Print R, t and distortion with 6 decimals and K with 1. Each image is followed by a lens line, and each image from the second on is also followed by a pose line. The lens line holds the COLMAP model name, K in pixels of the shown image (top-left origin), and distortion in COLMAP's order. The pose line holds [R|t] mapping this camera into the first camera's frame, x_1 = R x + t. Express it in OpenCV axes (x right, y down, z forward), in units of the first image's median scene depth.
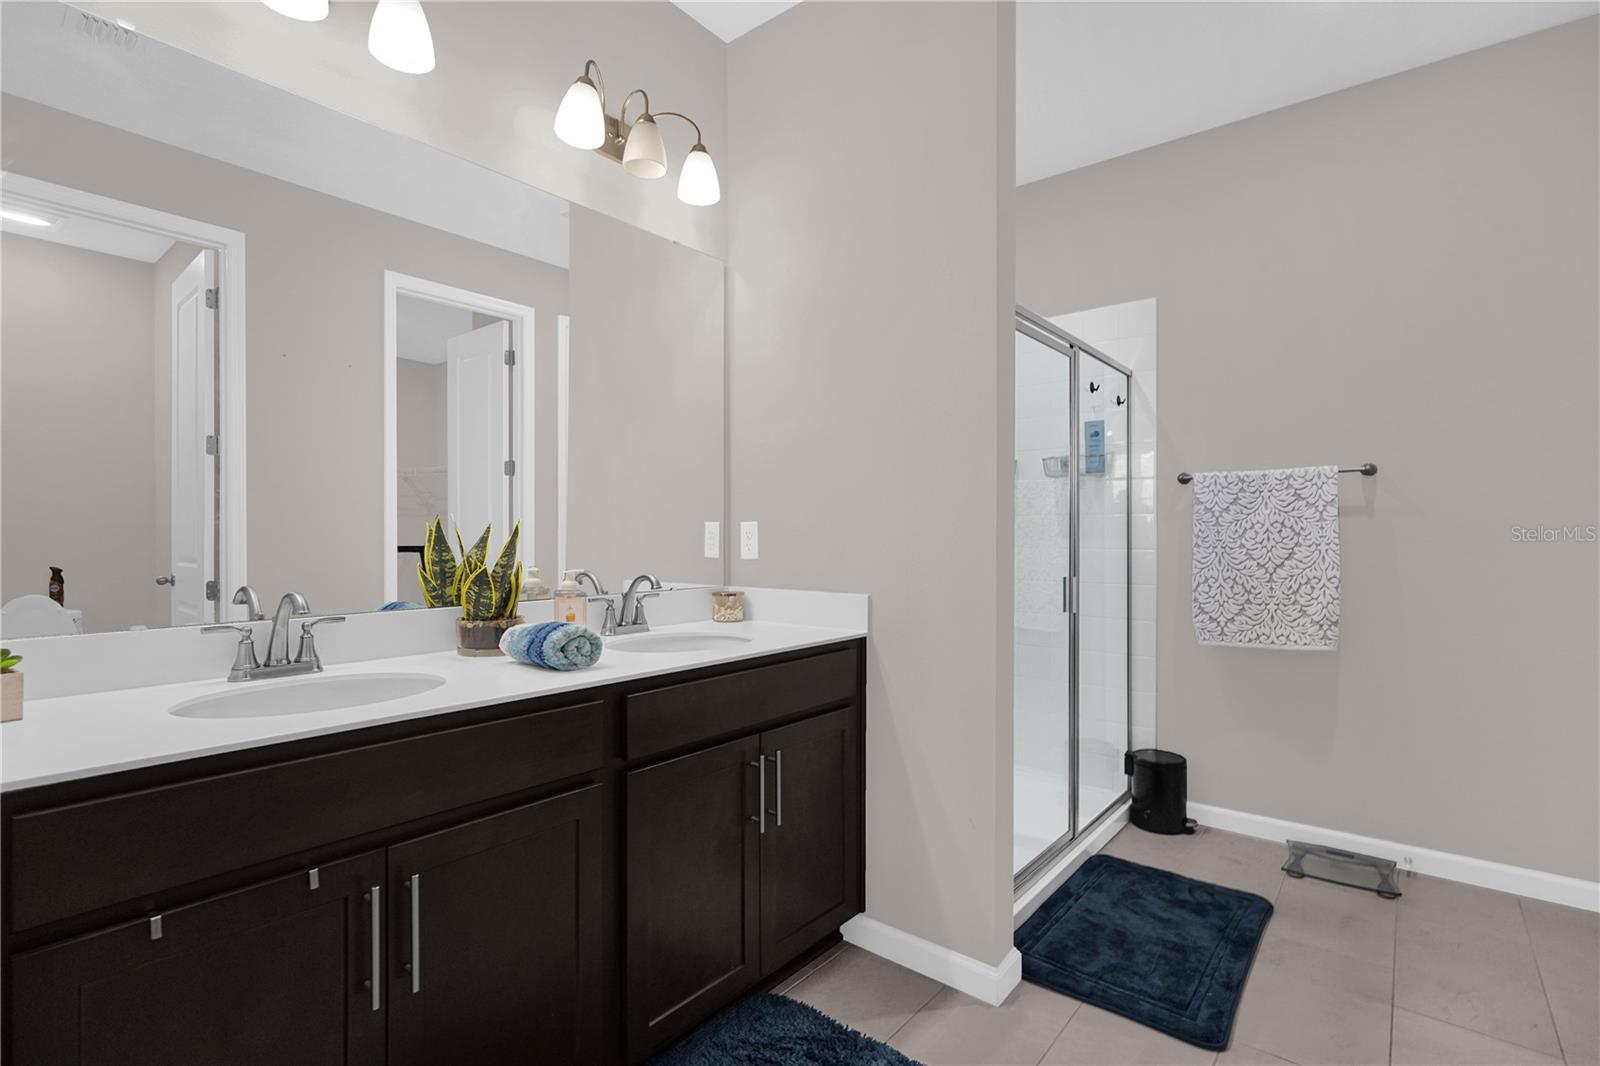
lens RADIAL K [[727.7, 0, 799.2], [0, 727.7, 531.9], [0, 0, 1]] dist [-0.011855, 0.006965]
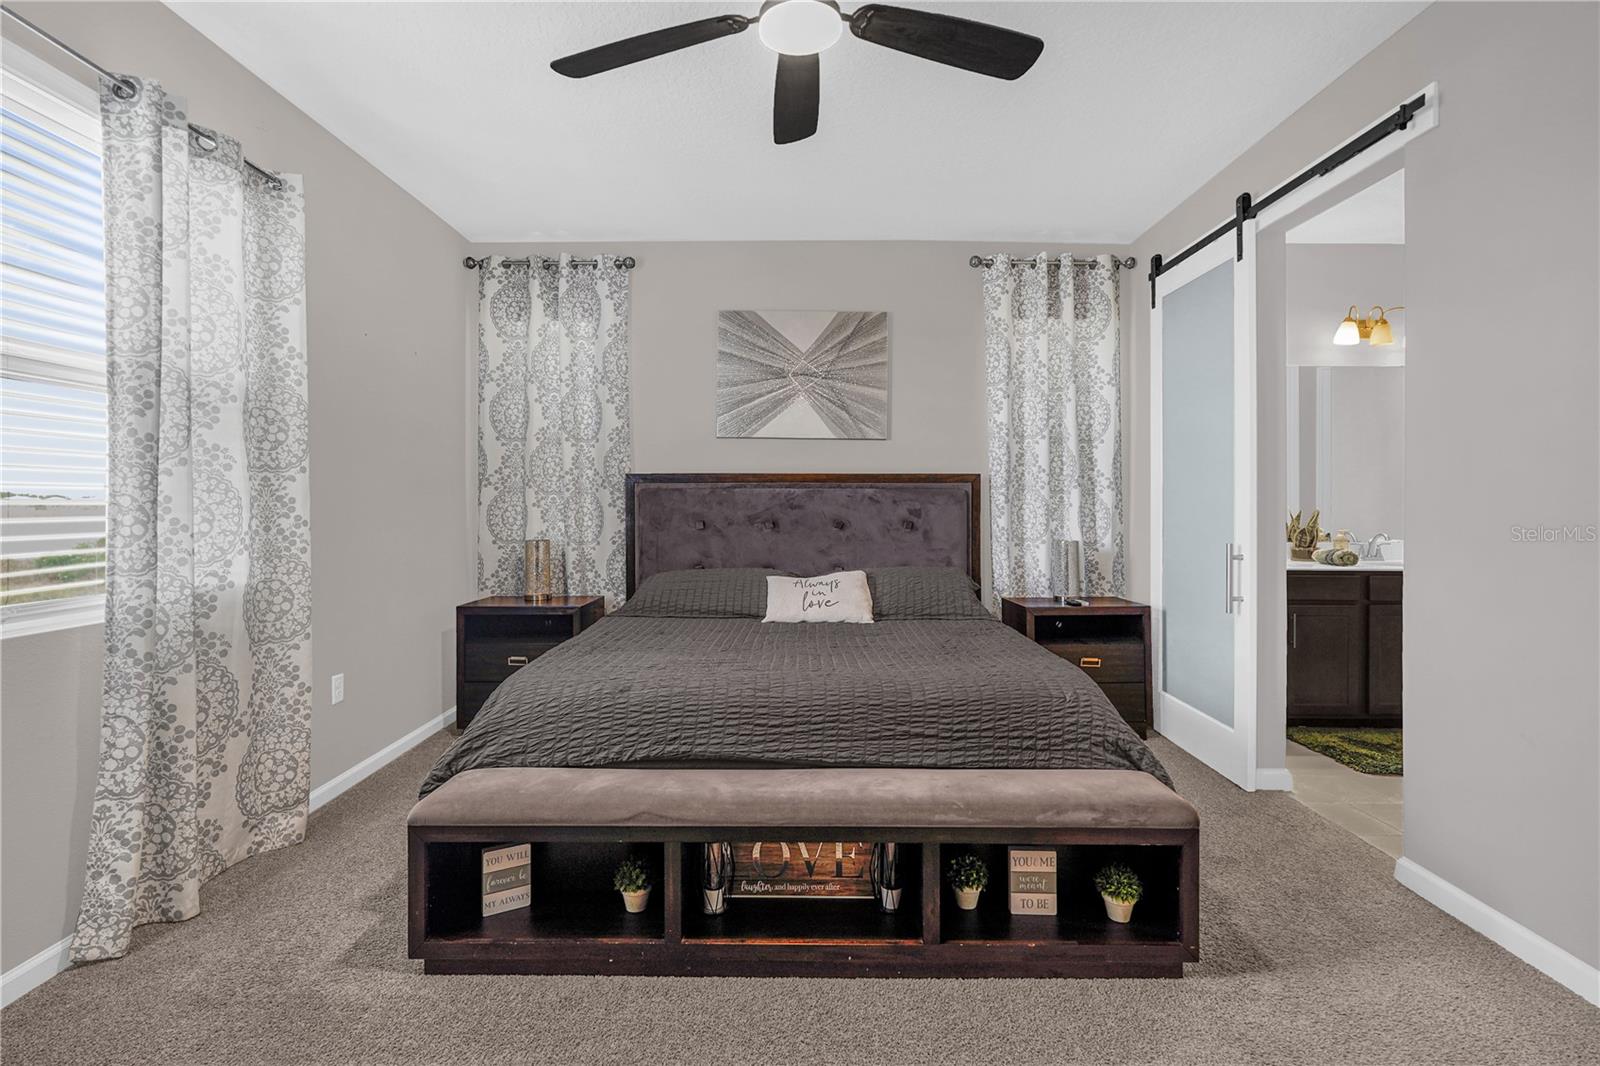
lens RADIAL K [[727.7, 0, 819.8], [0, 727.7, 501.7], [0, 0, 1]] dist [-0.011855, 0.006965]
pose [[0.630357, 0.004175, -0.776294, 0.486953], [0.002071, 0.999973, 0.007060, -0.064484], [0.776302, -0.006058, 0.630332, -1.974613]]
